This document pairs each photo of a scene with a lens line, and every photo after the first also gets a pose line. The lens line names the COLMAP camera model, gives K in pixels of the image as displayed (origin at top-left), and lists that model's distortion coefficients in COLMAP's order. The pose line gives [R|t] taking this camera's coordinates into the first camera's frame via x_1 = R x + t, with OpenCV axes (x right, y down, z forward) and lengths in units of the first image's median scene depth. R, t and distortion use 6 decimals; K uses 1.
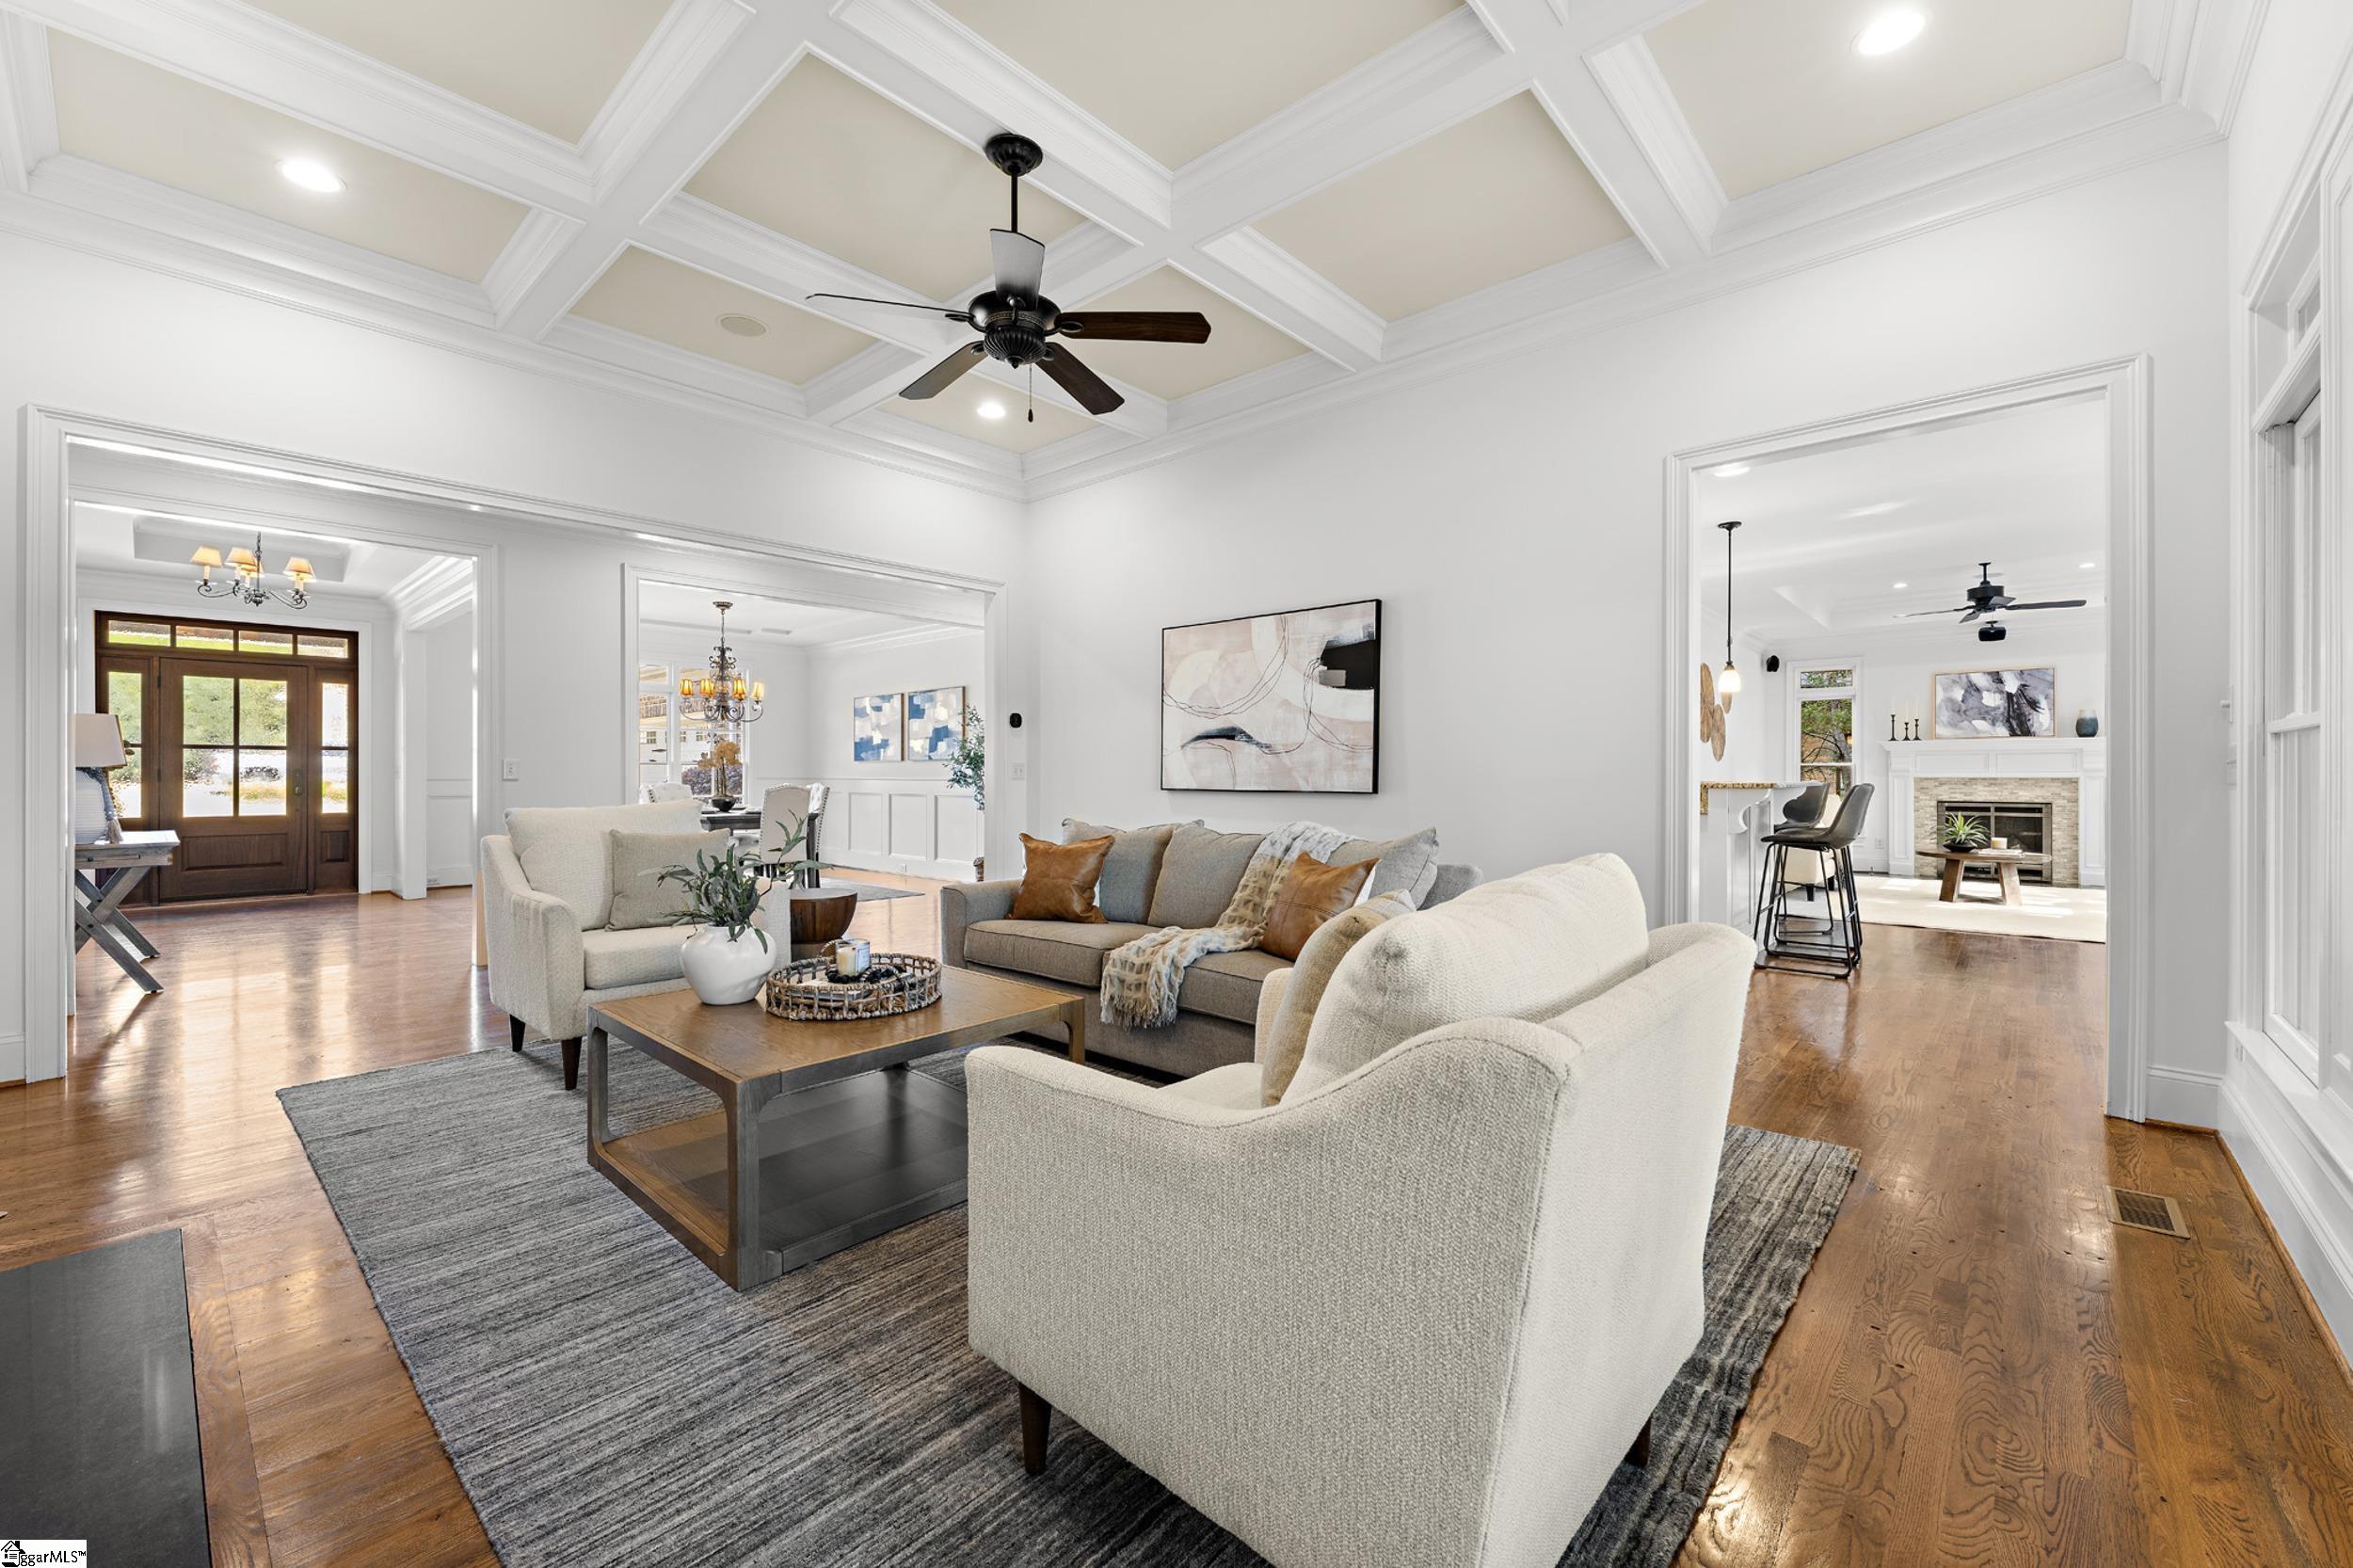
lens RADIAL K [[952.9, 0, 1157.4], [0, 952.9, 776.0], [0, 0, 1]] dist [-0.002091, 0.000027]
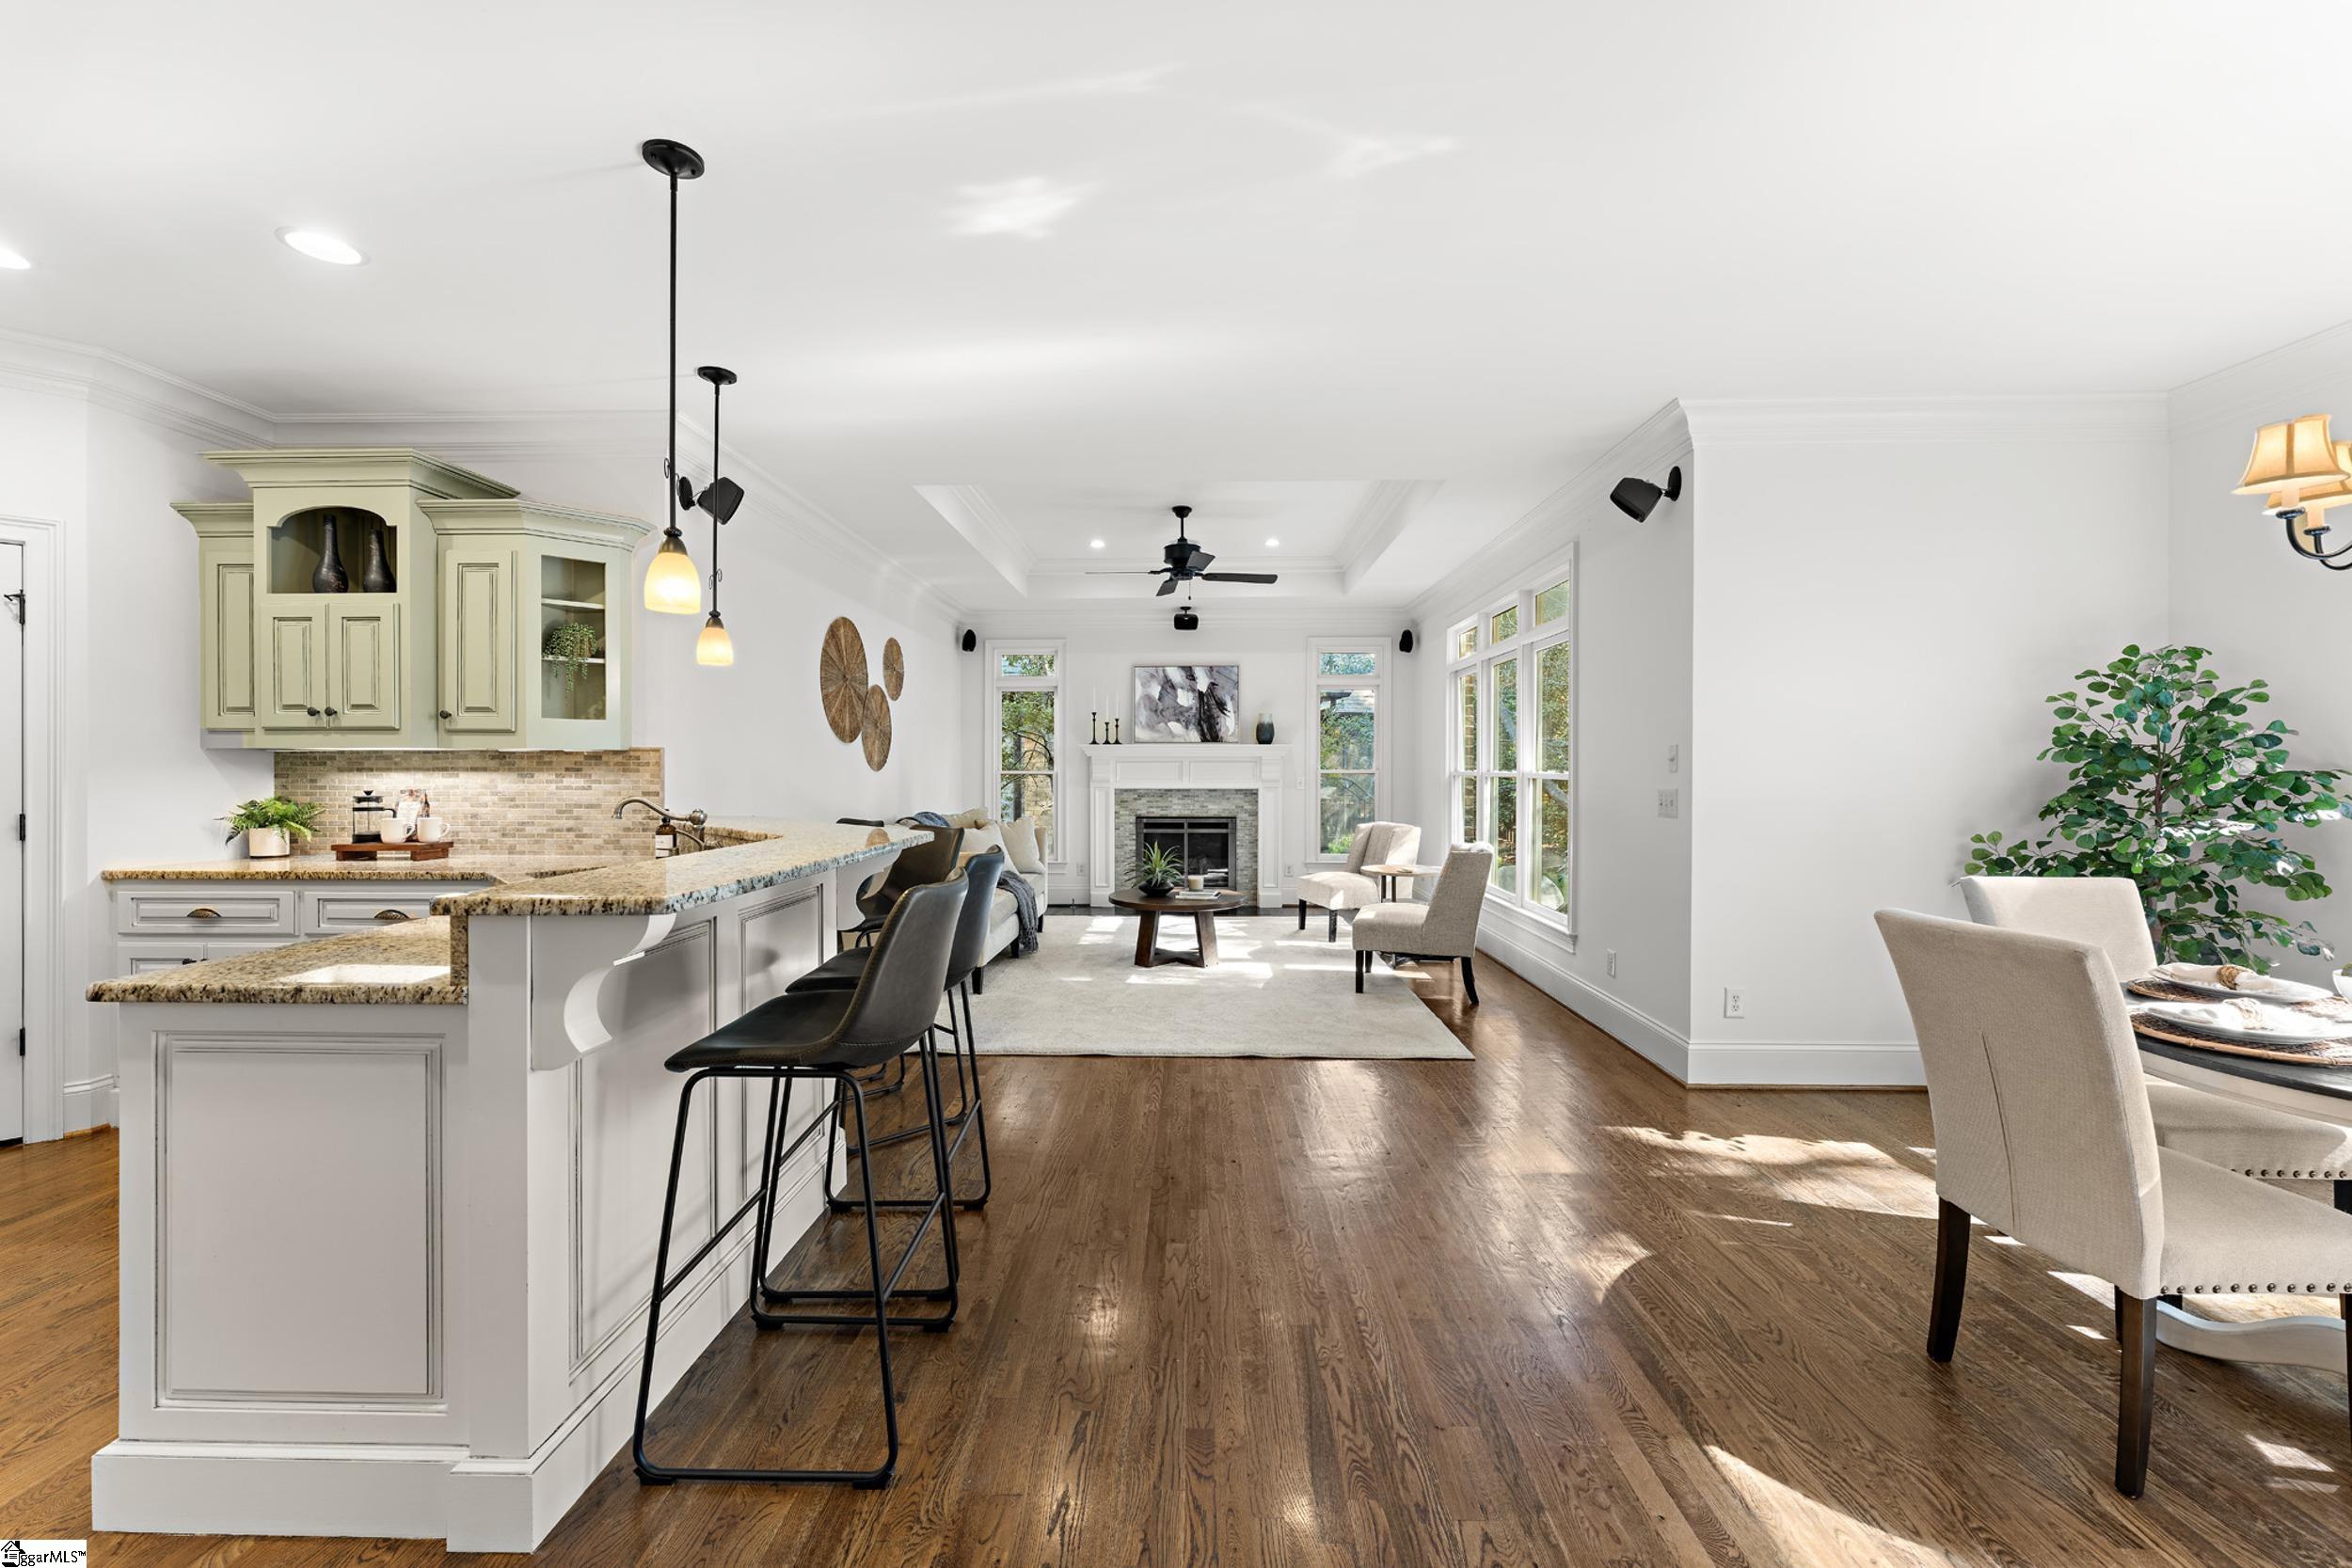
lens RADIAL K [[952.4, 0, 1188.9], [0, 952.4, 773.7], [0, 0, 1]] dist [-0.002091, 0.000027]
pose [[0.743050, -0.003233, 0.669228, 0.306113], [-0.001170, 0.999981, 0.006130, -0.017777], [-0.669235, -0.005338, 0.743032, 0.361495]]
